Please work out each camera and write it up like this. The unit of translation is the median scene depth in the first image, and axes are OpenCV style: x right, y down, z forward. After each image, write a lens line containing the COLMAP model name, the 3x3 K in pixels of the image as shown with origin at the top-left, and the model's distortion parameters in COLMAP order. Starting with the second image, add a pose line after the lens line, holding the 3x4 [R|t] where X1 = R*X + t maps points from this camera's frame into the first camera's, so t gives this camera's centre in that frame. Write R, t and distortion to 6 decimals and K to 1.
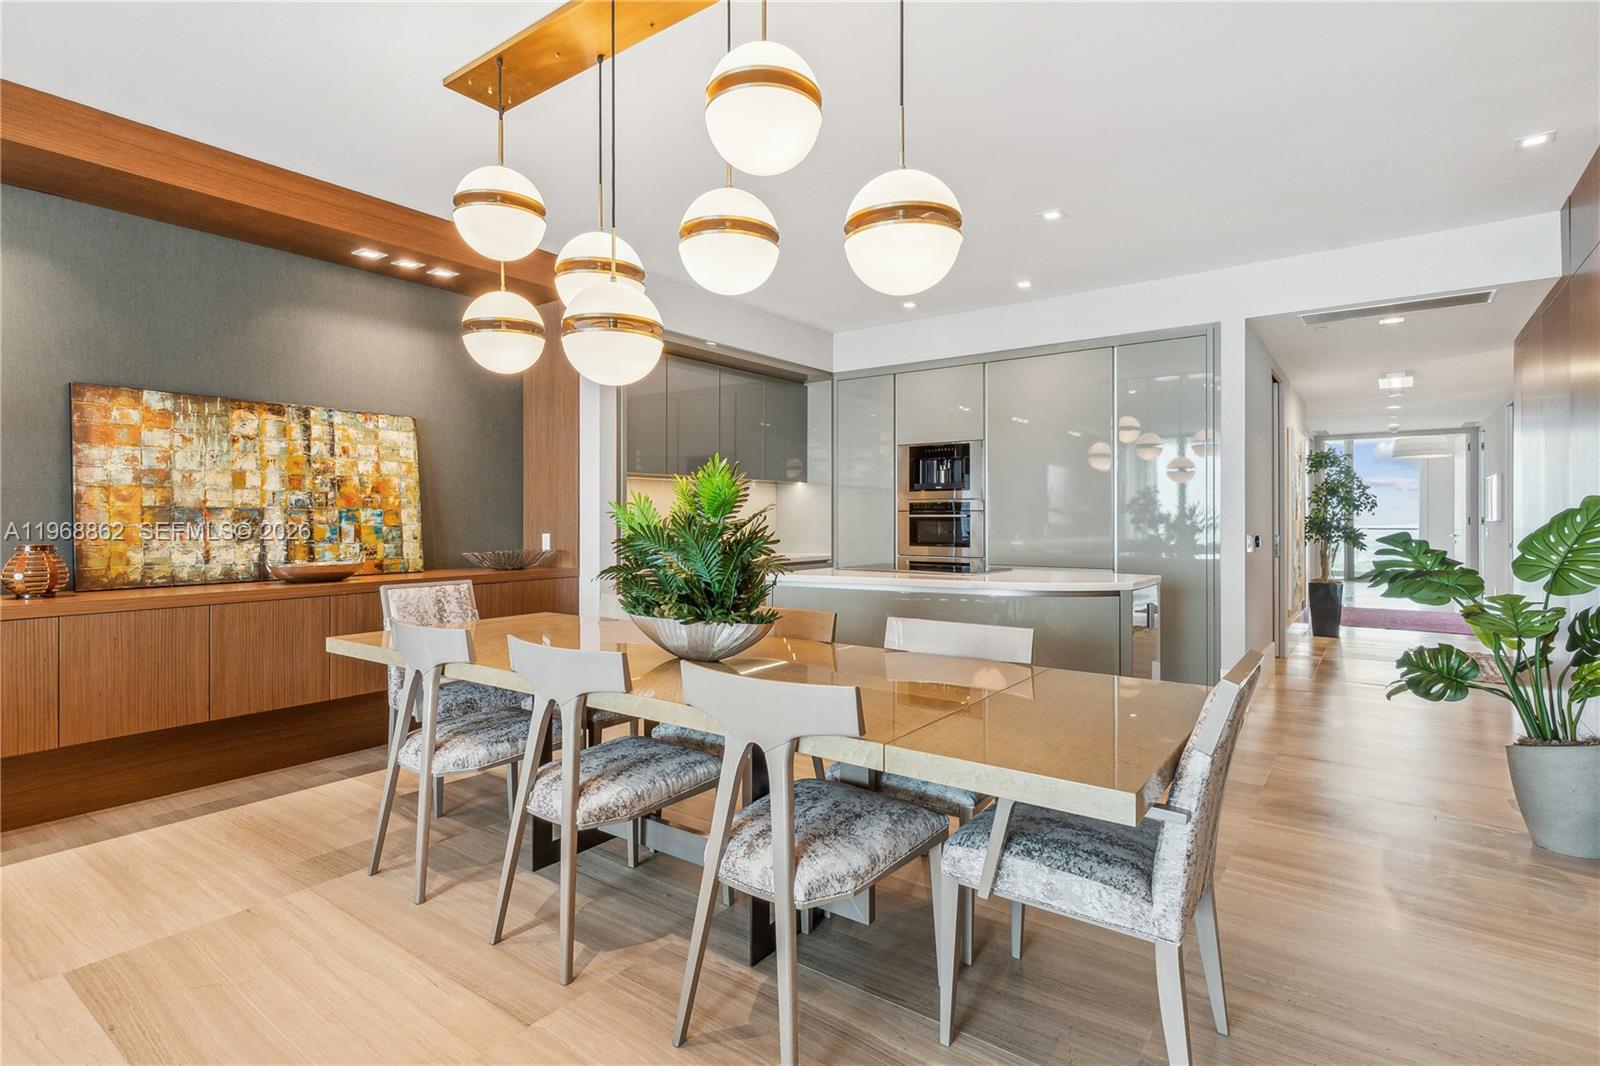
lens RADIAL K [[791.3, 0, 802.6], [0, 791.3, 517.6], [0, 0, 1]] dist [0.001301, -0.000170]
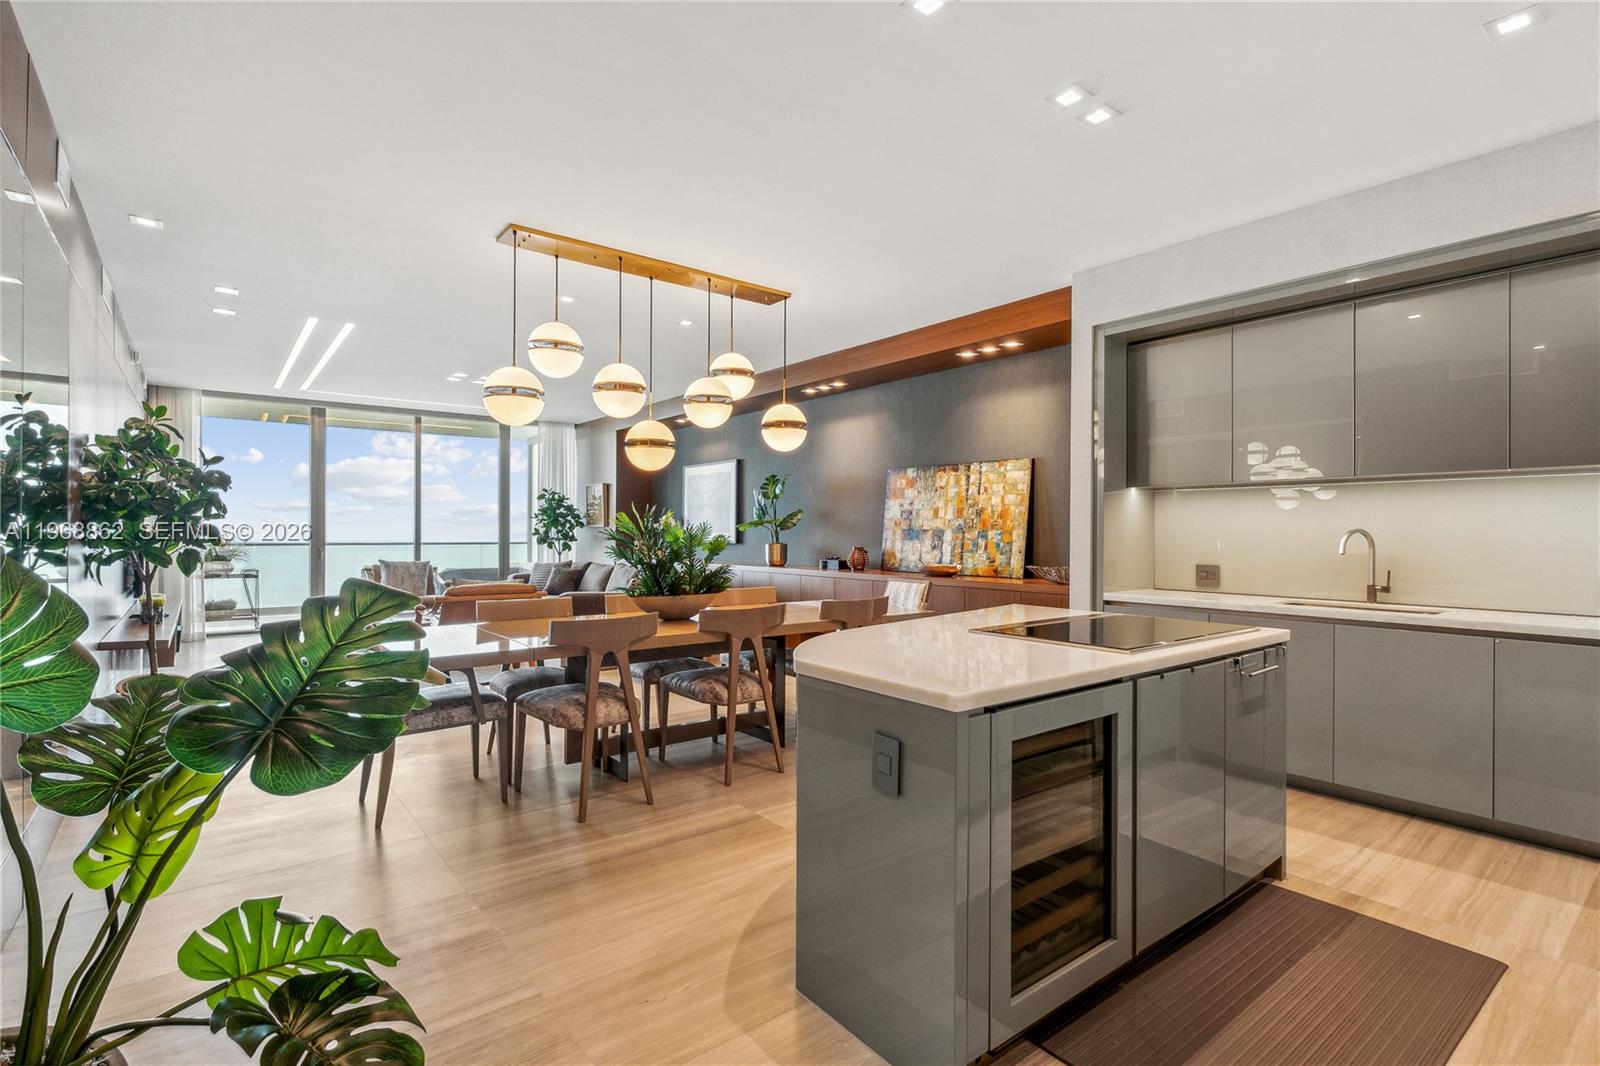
lens RADIAL K [[758.6, 0, 800.0], [0, 758.6, 533.0], [0, 0, 1]] dist [0.004026, 0.000554]
pose [[-0.266927, 0.002963, -0.963712, 0.885043], [-0.003492, 0.999986, 0.004042, -0.010308], [0.963711, 0.004444, -0.266912, 1.089970]]
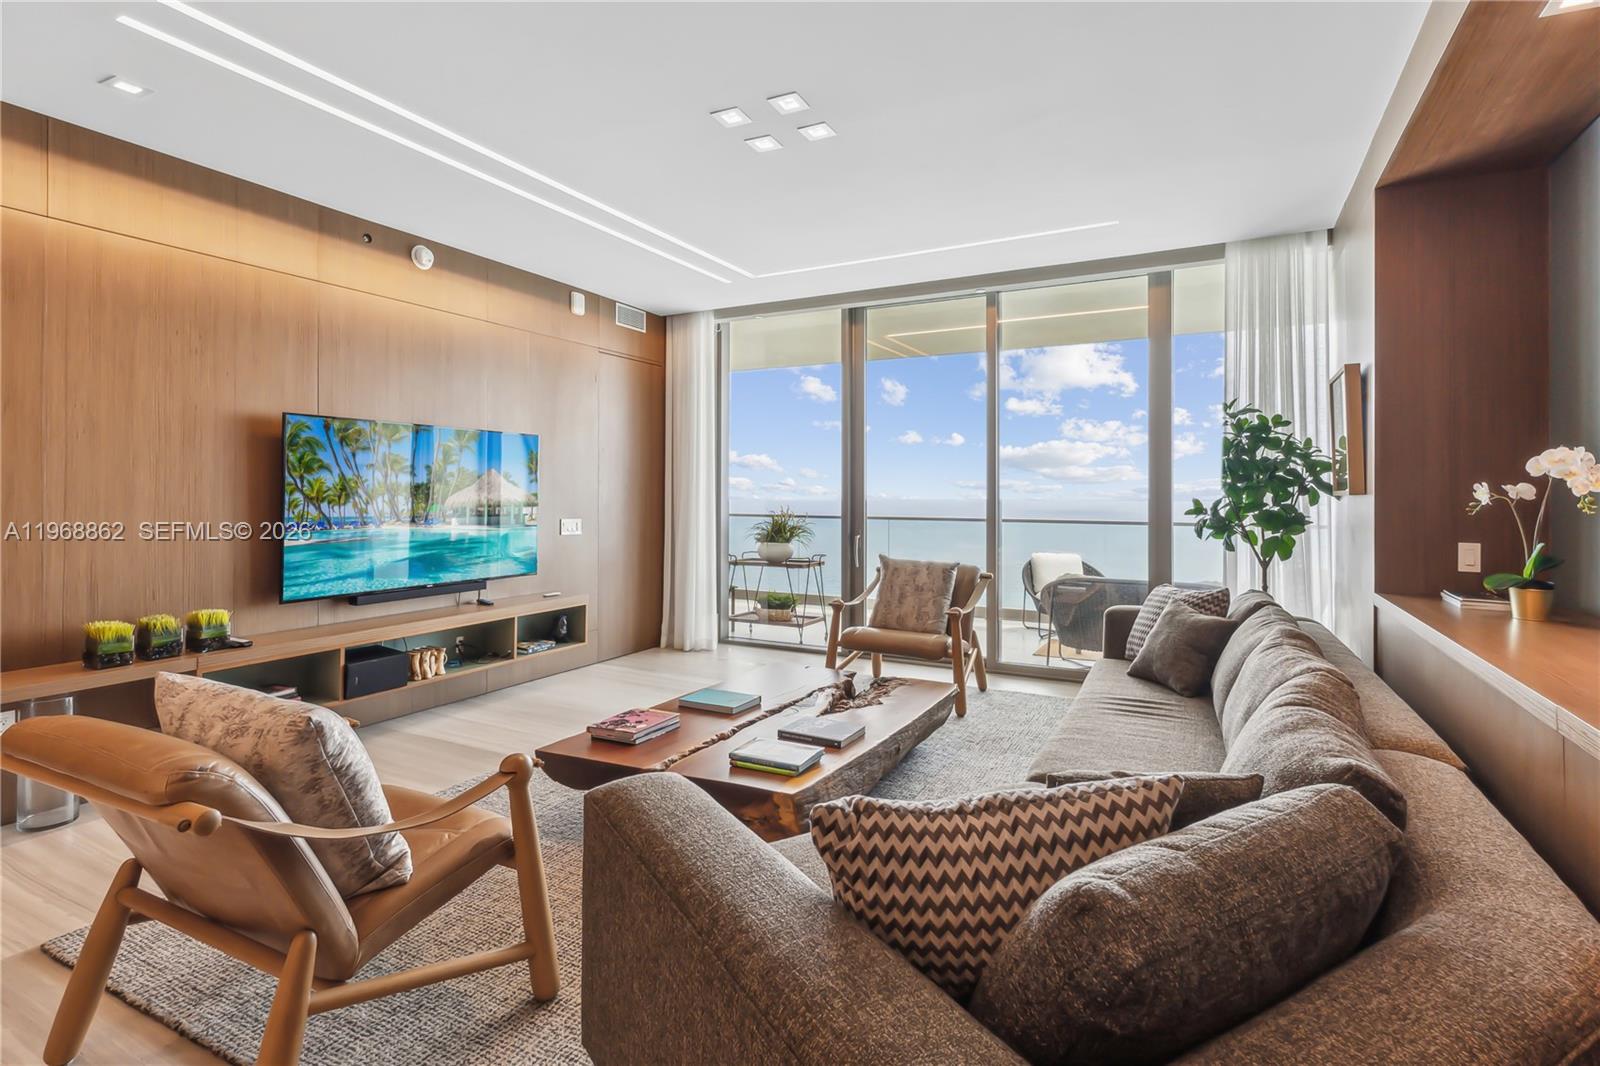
lens RADIAL K [[796.0, 0, 800.3], [0, 796.0, 478.0], [0, 0, 1]] dist [0.000330, 0.000620]
pose [[-0.989014, -0.004474, -0.147751, -0.633456], [-0.001813, 0.999834, -0.018138, -0.020528], [0.147807, -0.017671, -0.988858, 0.569269]]
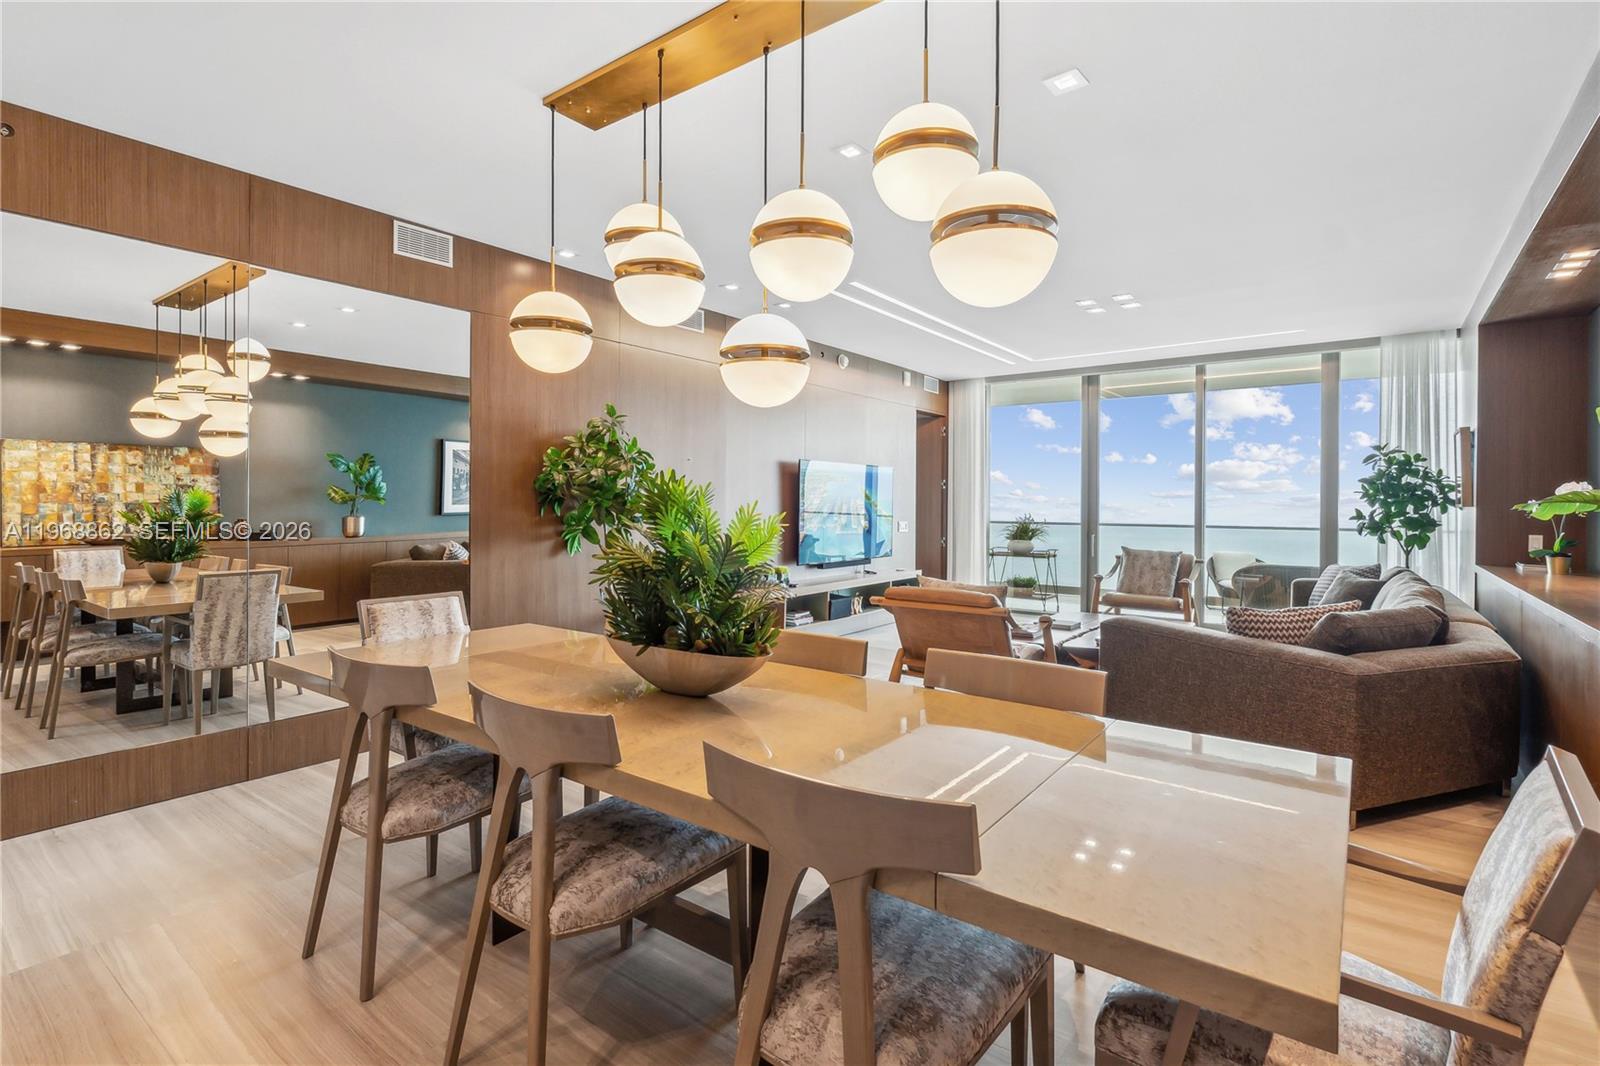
lens RADIAL K [[769.4, 0, 798.2], [0, 769.4, 500.6], [0, 0, 1]] dist [0.001575, -0.000577]
pose [[-0.999944, -0.003915, 0.009831, -0.173636], [-0.003948, 0.999987, -0.003336, -0.020883], [-0.009818, -0.003375, -0.999946, 1.195498]]
